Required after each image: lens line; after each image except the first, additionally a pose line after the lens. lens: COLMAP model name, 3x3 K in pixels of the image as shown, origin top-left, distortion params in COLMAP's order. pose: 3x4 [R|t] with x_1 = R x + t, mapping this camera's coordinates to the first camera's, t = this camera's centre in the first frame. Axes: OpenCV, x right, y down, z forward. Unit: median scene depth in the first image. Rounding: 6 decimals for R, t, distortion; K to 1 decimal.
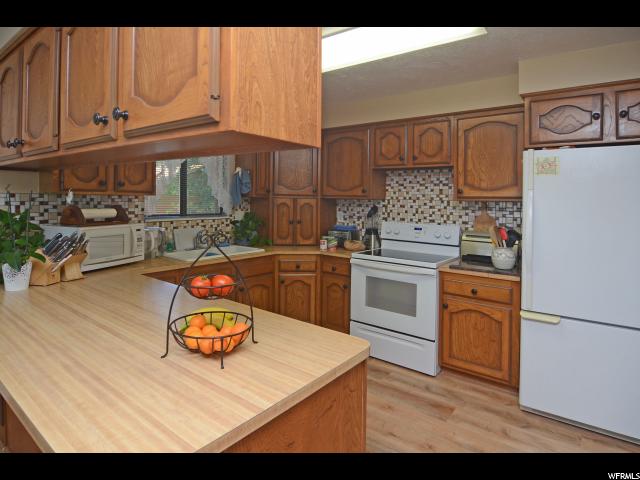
lens RADIAL K [[372.7, 0, 319.8], [0, 372.7, 240.1], [0, 0, 1]] dist [0.002343, 0.000097]
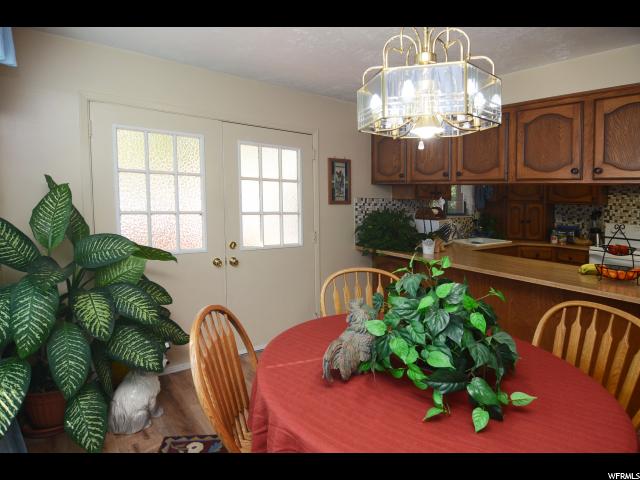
lens RADIAL K [[372.7, 0, 322.3], [0, 372.7, 241.1], [0, 0, 1]] dist [0.002343, 0.000097]
pose [[0.964461, 0.041073, -0.261015, -0.410273], [-0.039528, 0.999156, 0.011168, 0.032508], [0.261253, -0.000454, 0.965270, -0.441893]]
